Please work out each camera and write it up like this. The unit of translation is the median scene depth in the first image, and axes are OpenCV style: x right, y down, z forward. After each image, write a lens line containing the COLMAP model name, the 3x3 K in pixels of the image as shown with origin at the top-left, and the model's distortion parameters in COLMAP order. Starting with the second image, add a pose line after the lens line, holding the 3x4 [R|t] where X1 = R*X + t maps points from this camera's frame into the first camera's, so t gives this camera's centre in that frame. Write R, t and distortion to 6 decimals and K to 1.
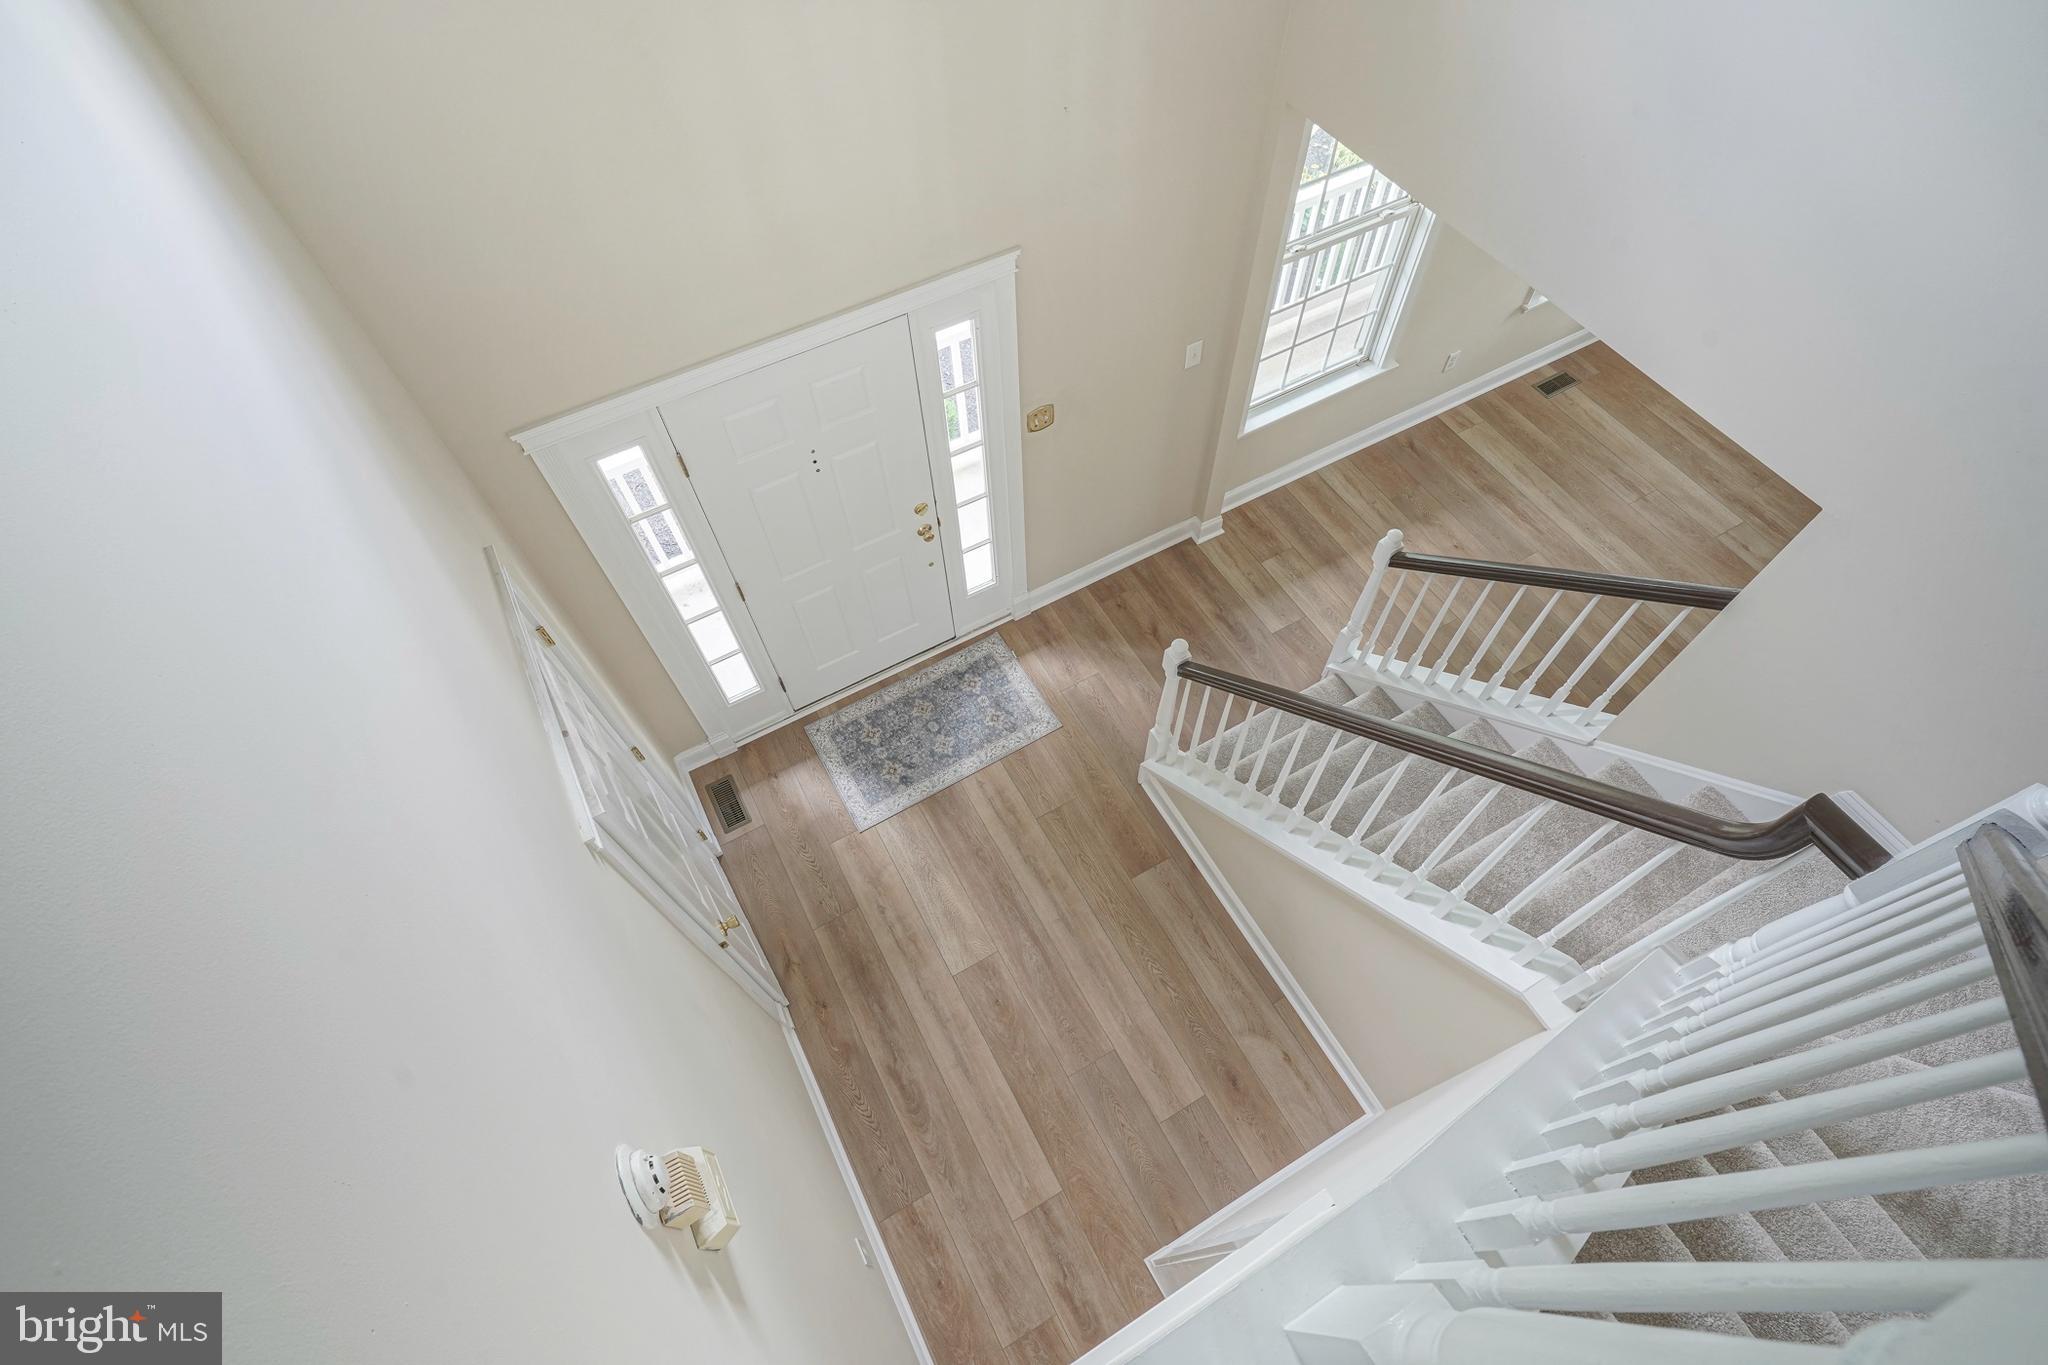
lens RADIAL K [[997.2, 0, 1033.7], [0, 997.2, 665.9], [0, 0, 1]] dist [-0.001627, 0.001054]
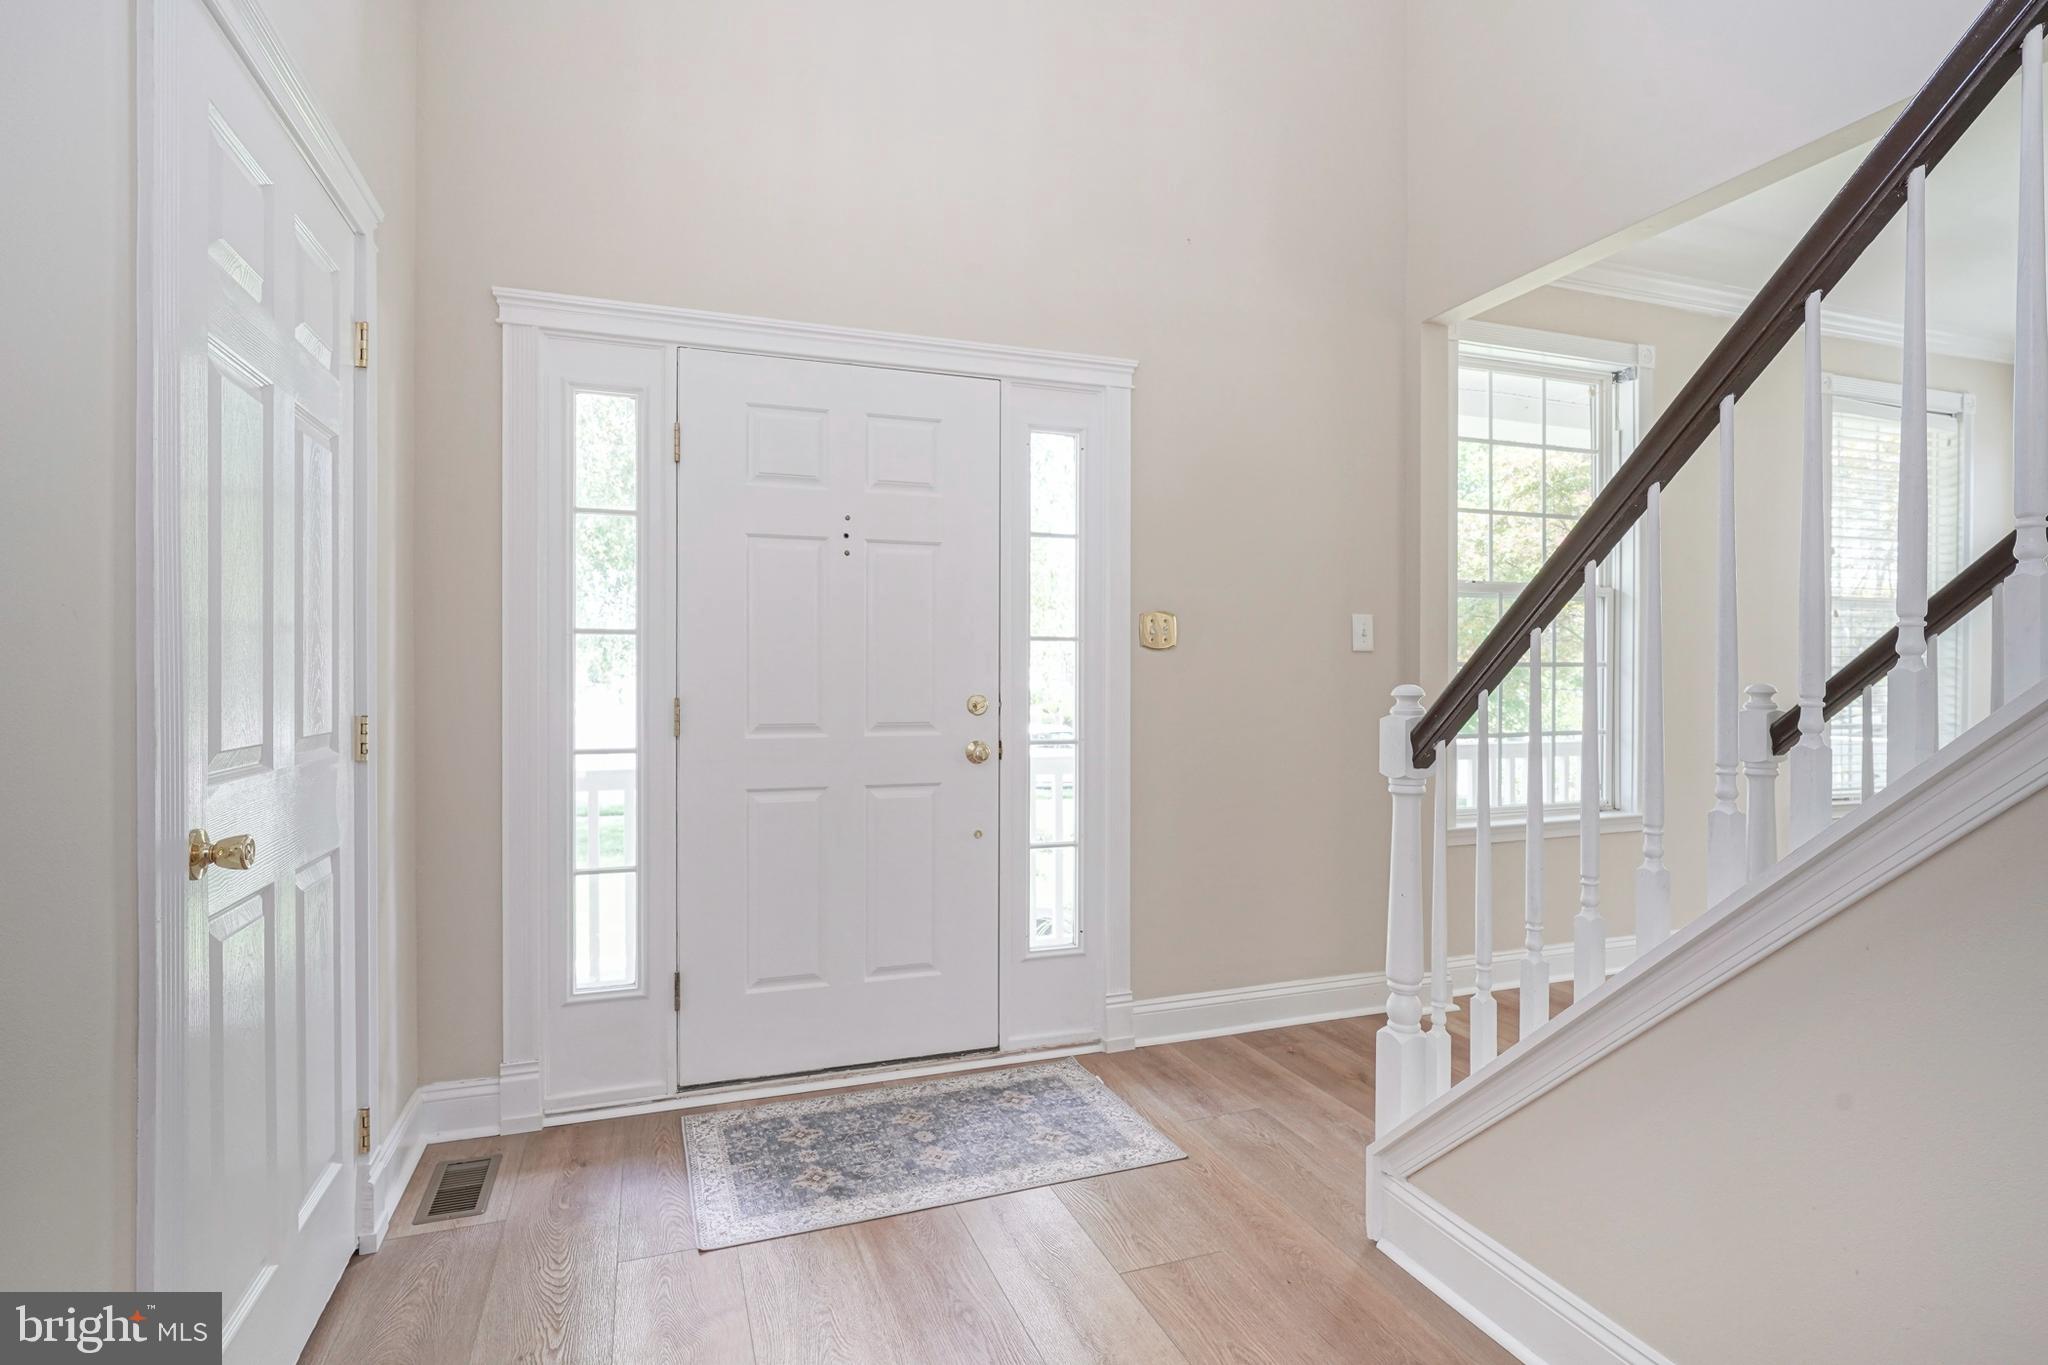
lens RADIAL K [[997.2, 0, 1021.6], [0, 997.2, 675.4], [0, 0, 1]] dist [-0.001627, 0.001054]
pose [[0.986958, 0.019242, -0.159826, 0.022170], [-0.145302, 0.533861, -0.832994, 0.346806], [0.069296, 0.845353, 0.529694, 0.547630]]
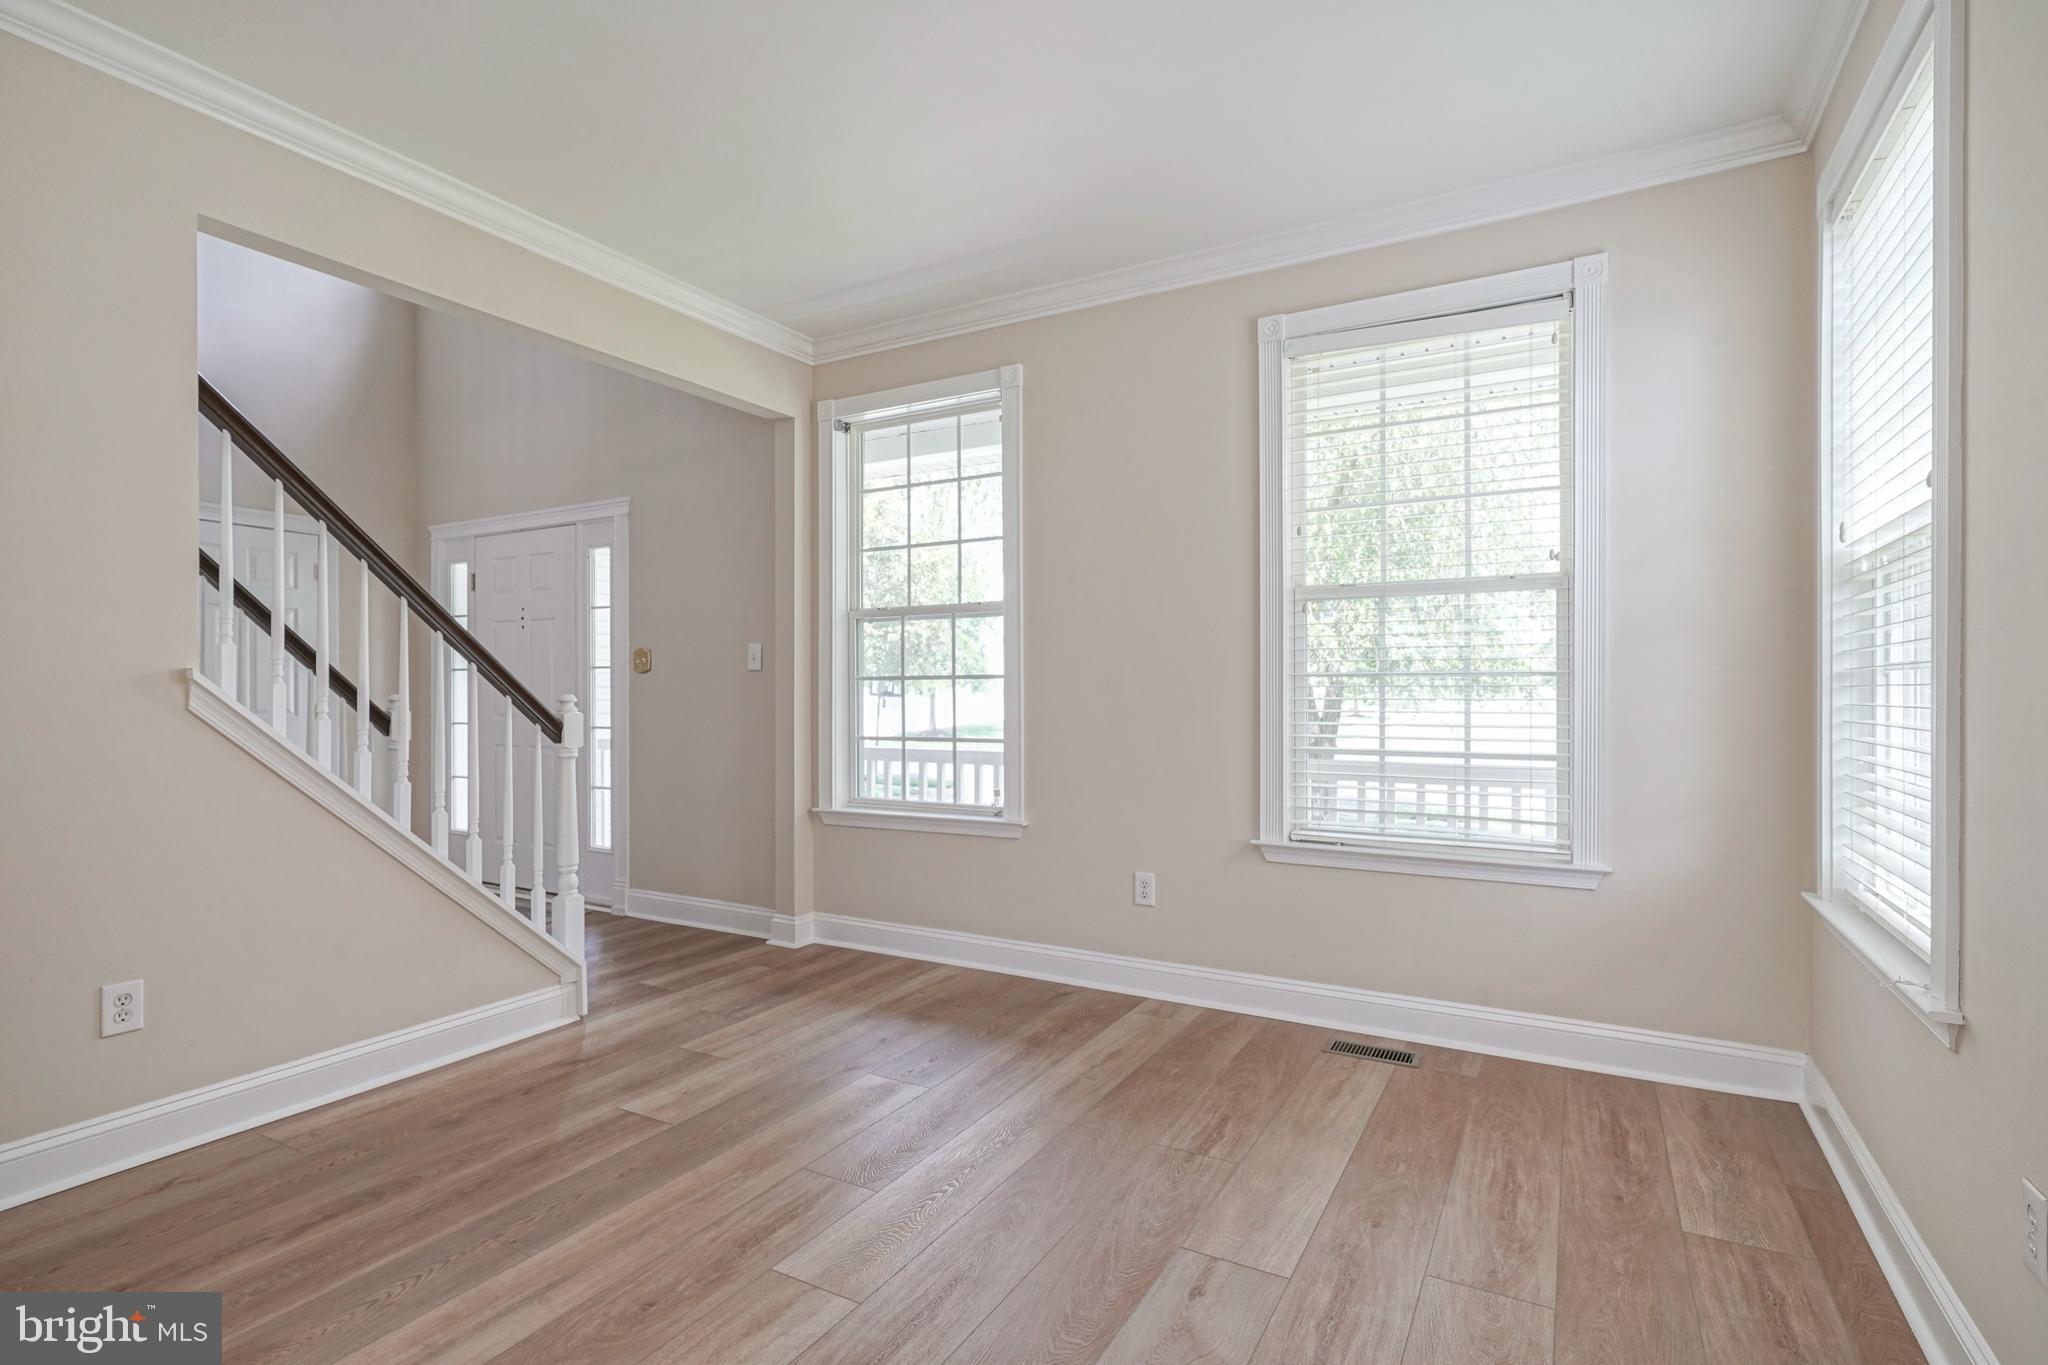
lens RADIAL K [[997.2, 0, 1027.3], [0, 997.2, 675.3], [0, 0, 1]] dist [-0.001627, 0.001054]
pose [[0.527838, 0.013249, -0.849242, 1.095991], [-0.717149, 0.542670, -0.437271, -0.043240], [0.455065, 0.839841, 0.295943, 0.758363]]
